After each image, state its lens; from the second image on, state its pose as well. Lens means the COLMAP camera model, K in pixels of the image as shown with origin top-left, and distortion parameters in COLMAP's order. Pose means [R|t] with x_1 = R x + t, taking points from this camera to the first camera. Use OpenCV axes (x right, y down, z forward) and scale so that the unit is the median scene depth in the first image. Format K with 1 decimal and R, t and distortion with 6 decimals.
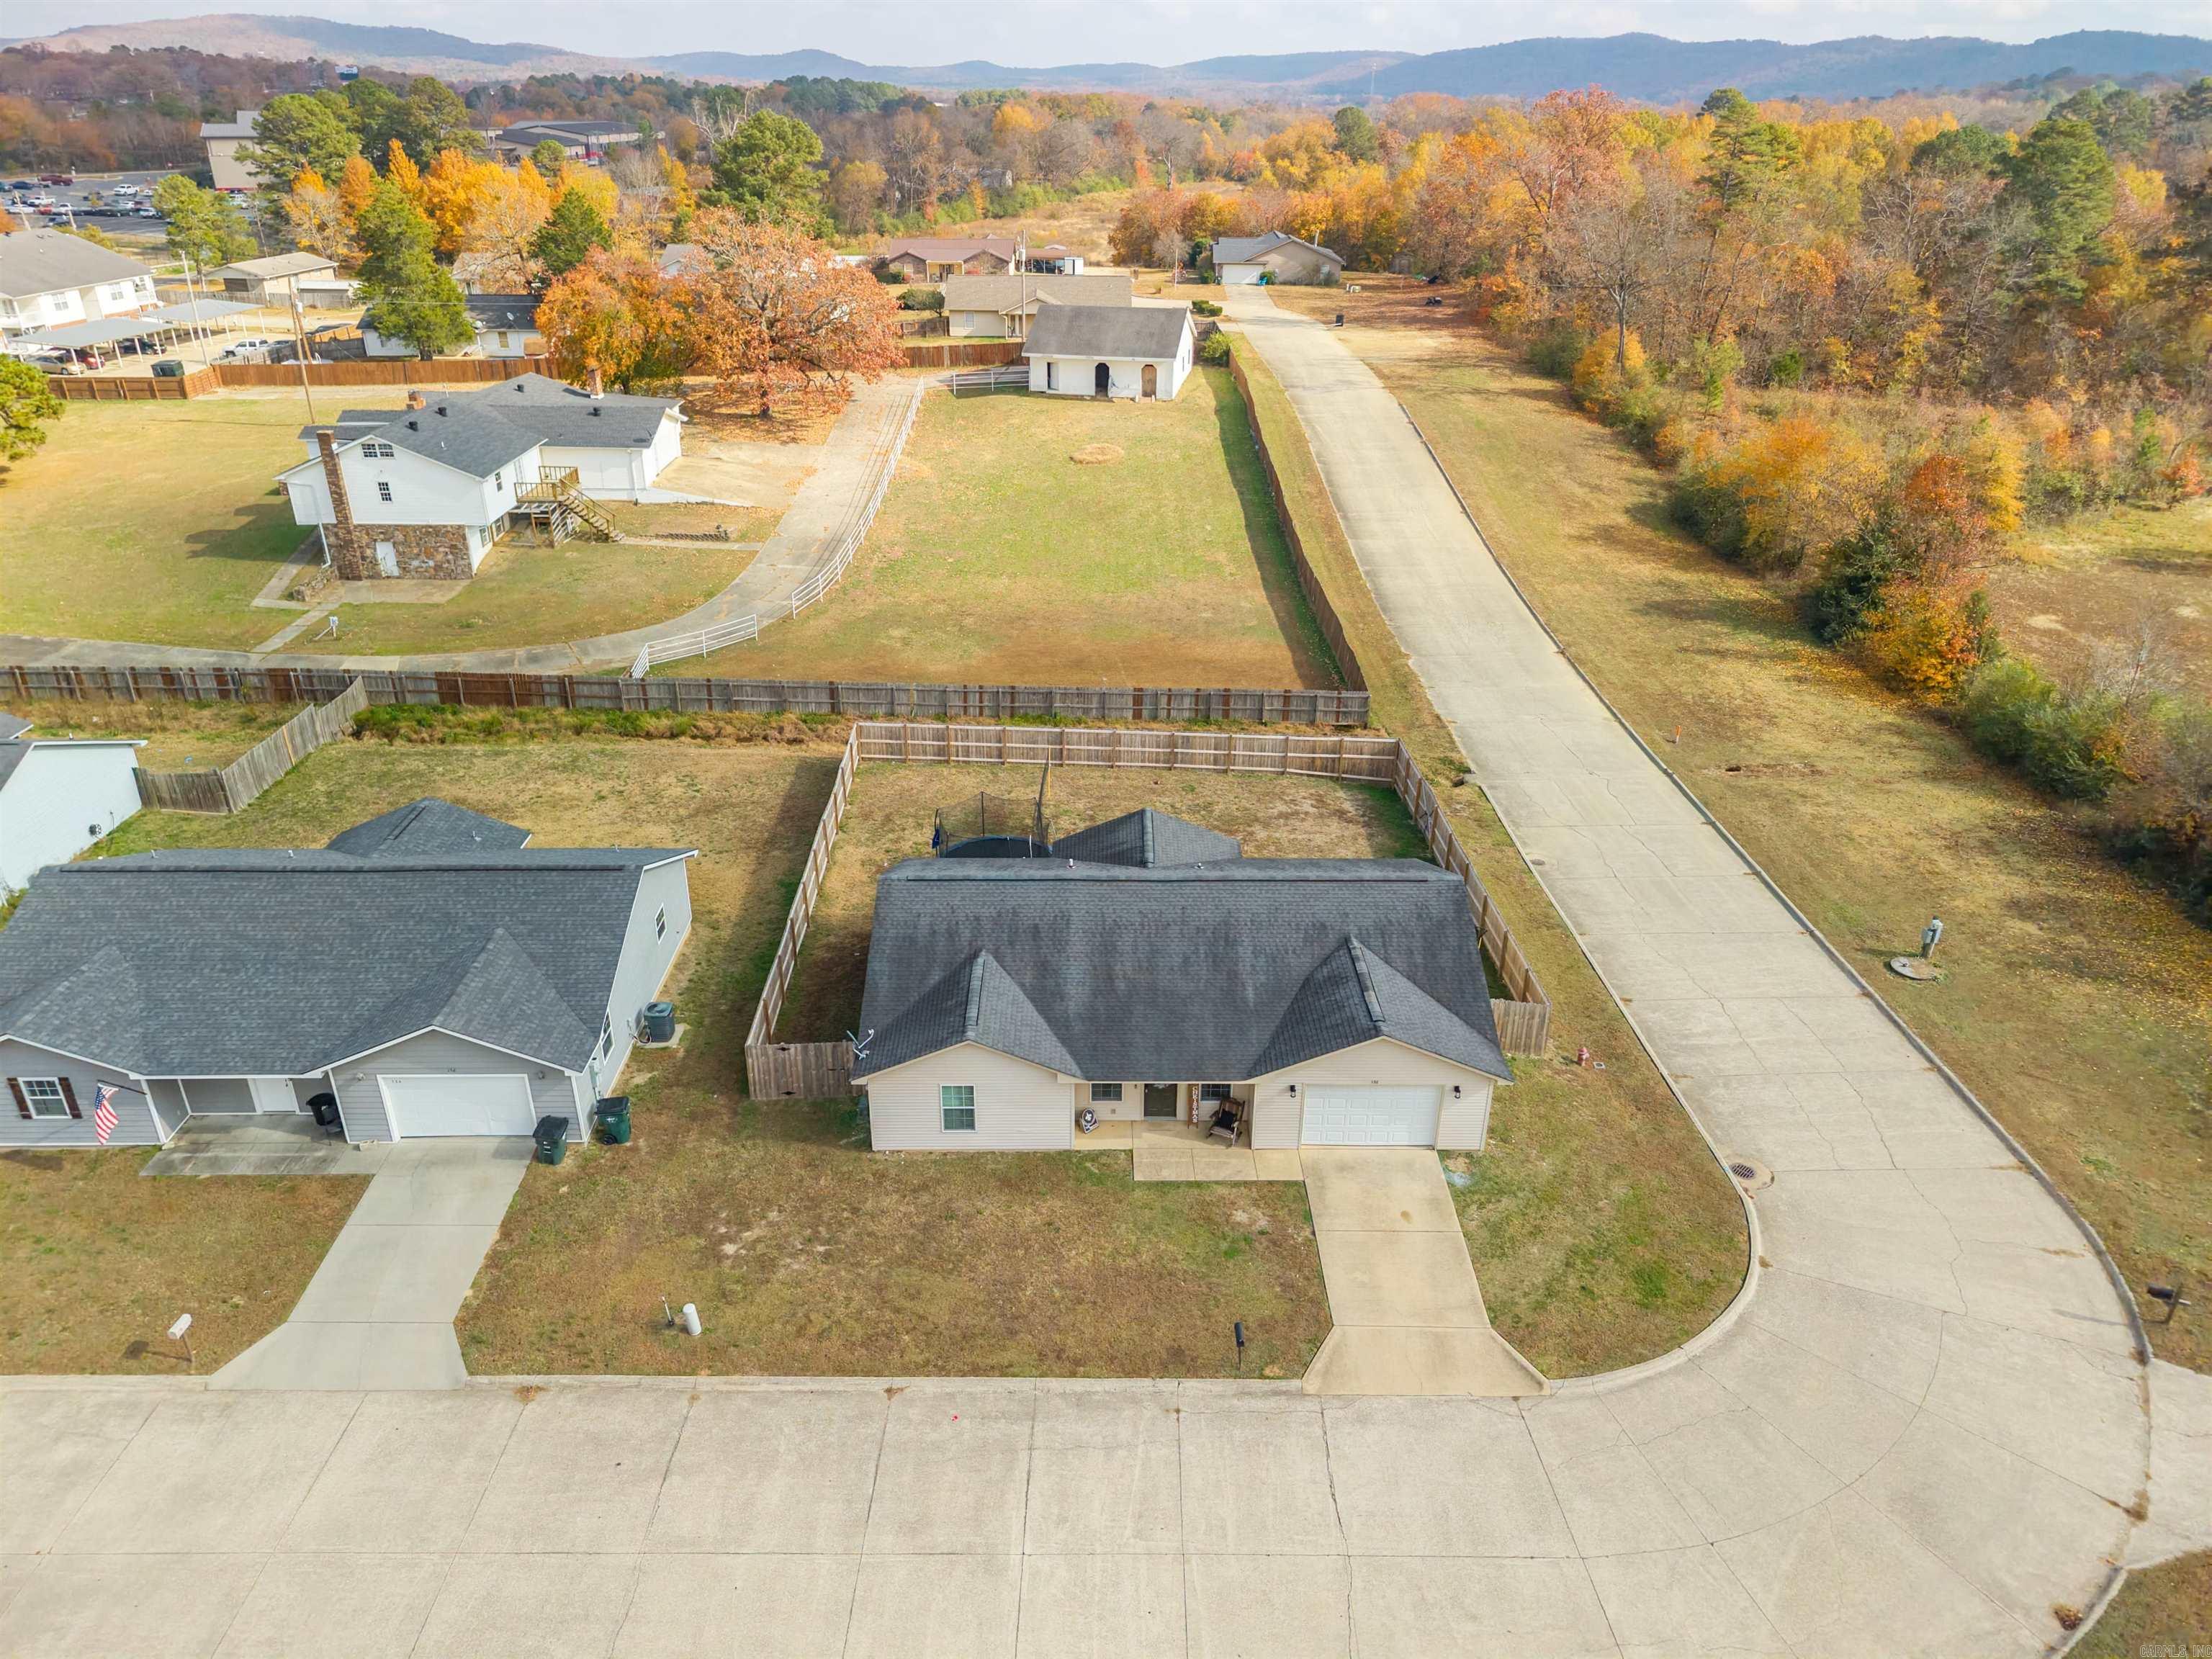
lens RADIAL K [[1480.6, 0, 1106.0], [0, 1480.6, 829.5], [0, 0, 1]] dist [0.010013, -0.006497]
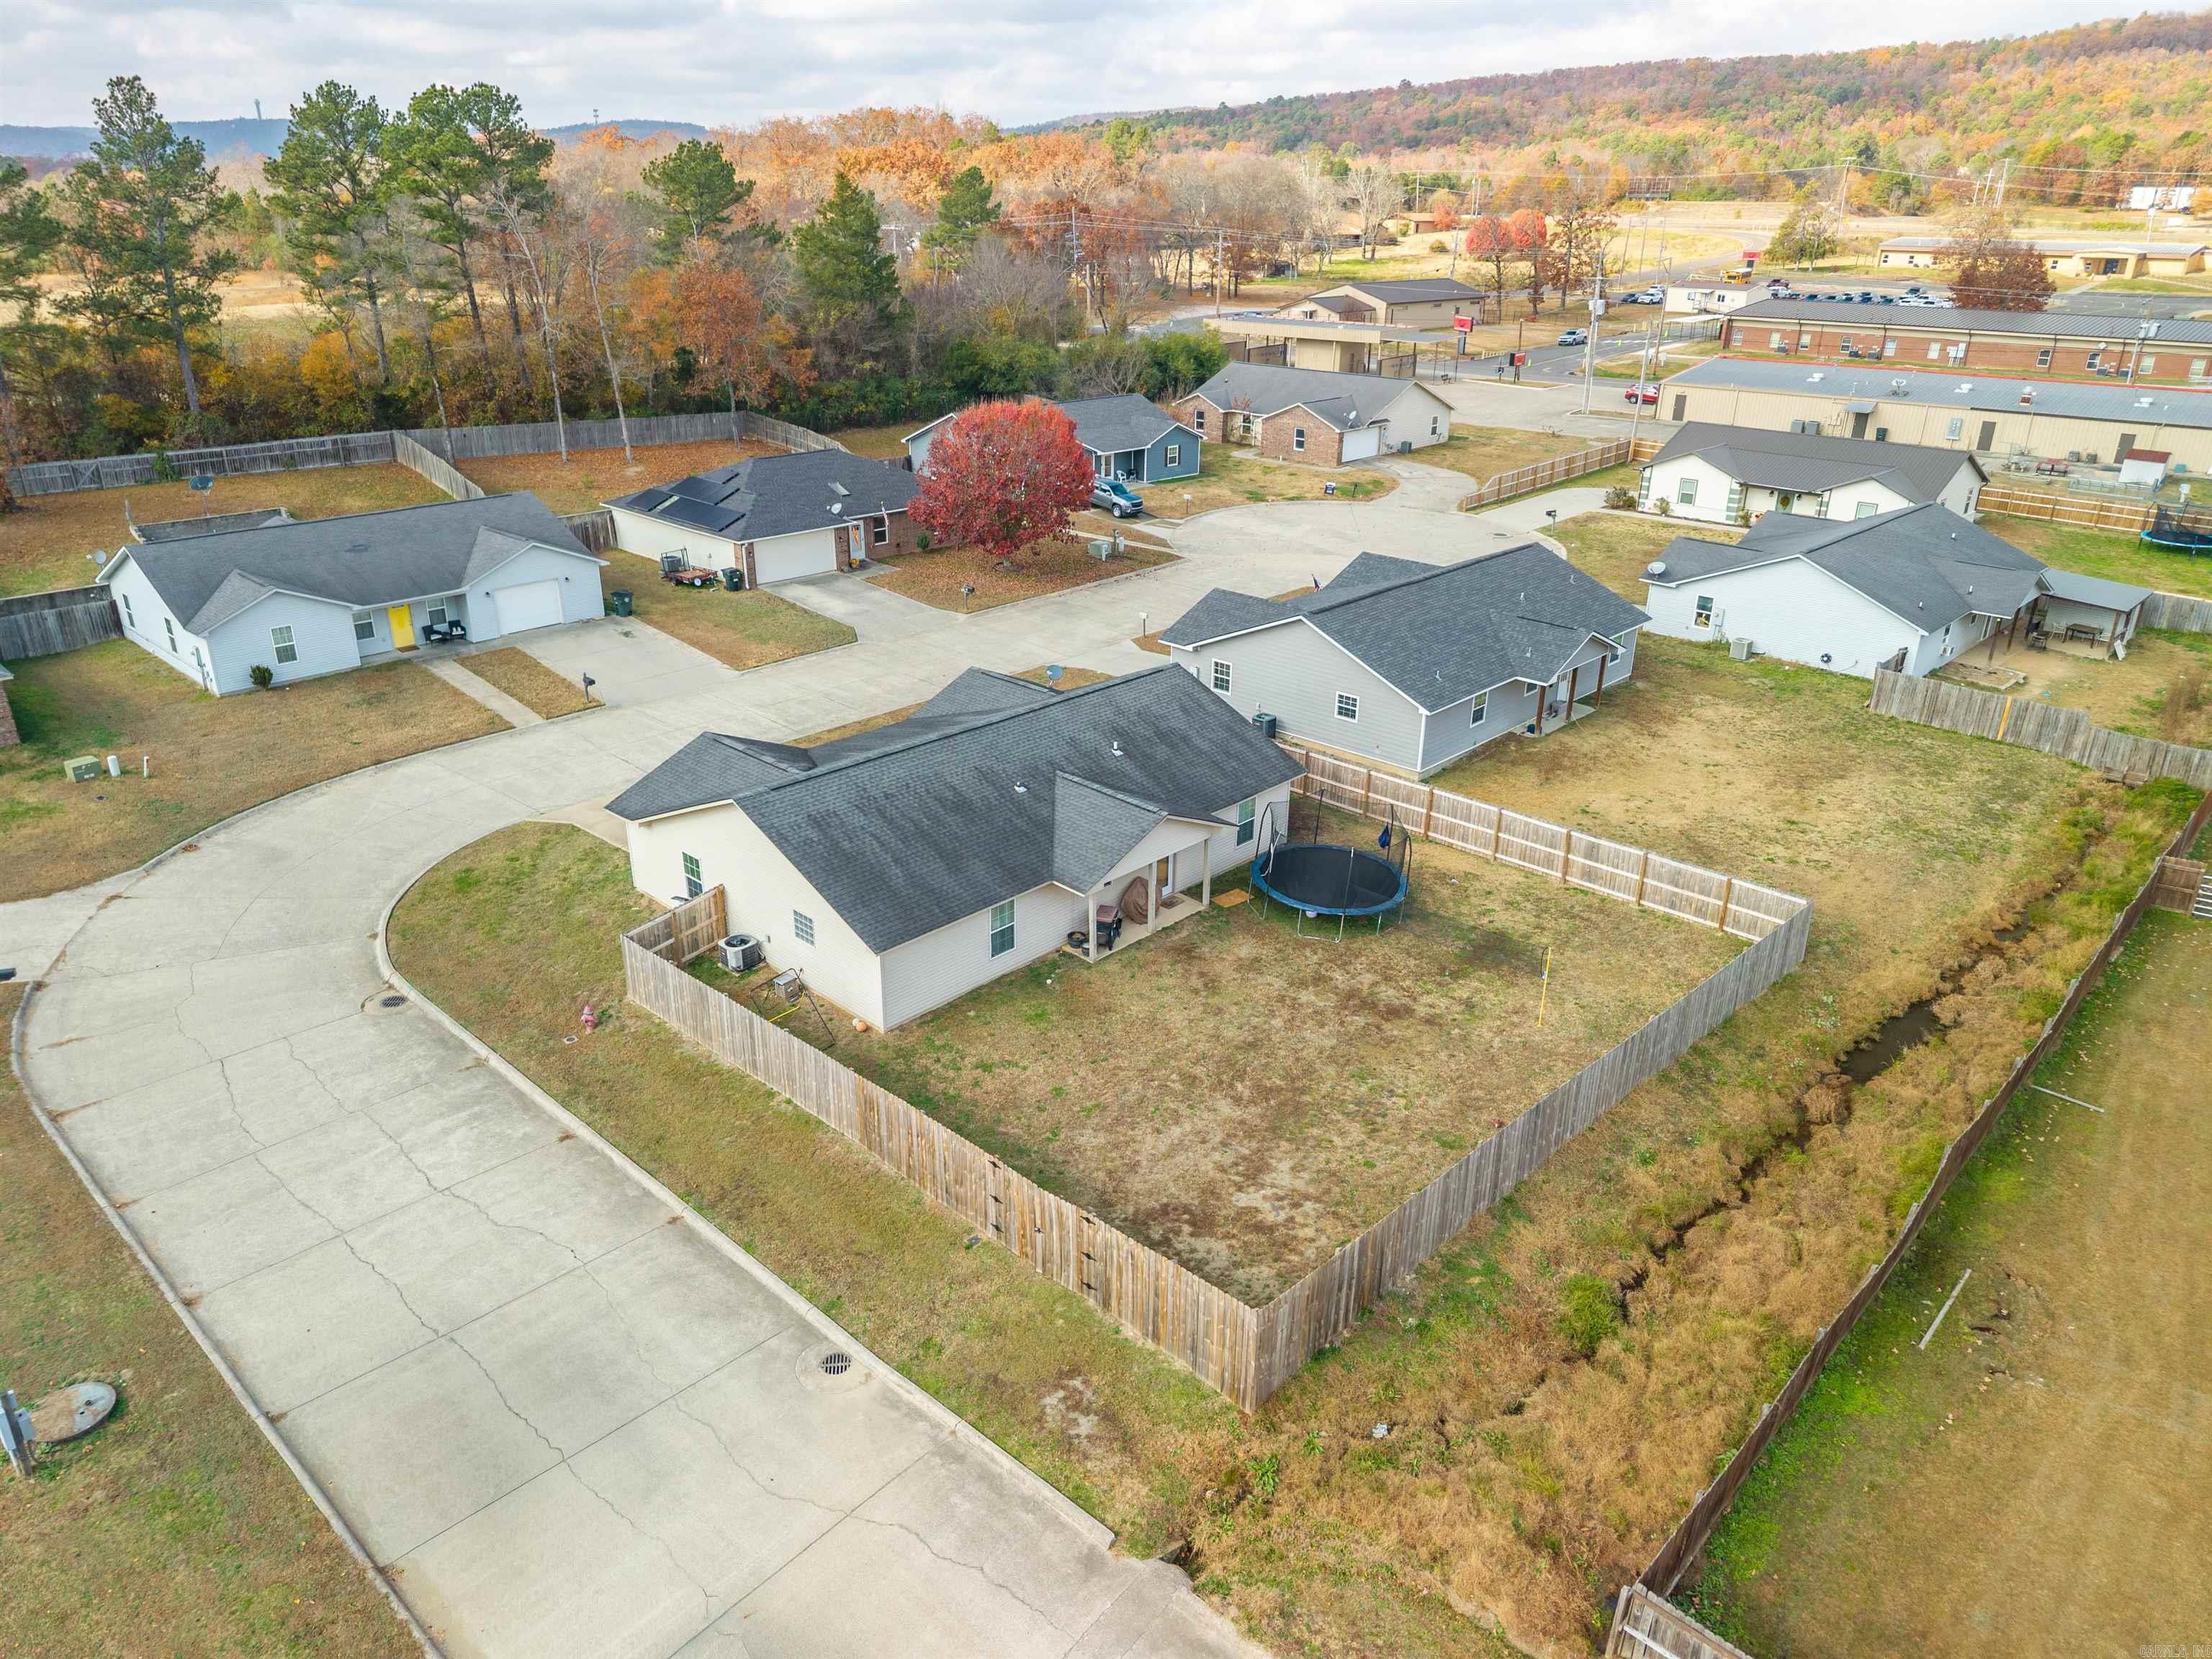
lens RADIAL K [[1464.7, 0, 1108.3], [0, 1464.7, 849.6], [0, 0, 1]] dist [0.026830, -0.027918]
pose [[-0.698030, 0.280230, -0.658958, 0.404524], [-0.333580, 0.687035, 0.645529, -0.351664], [0.633623, 0.670414, -0.386092, 0.912076]]
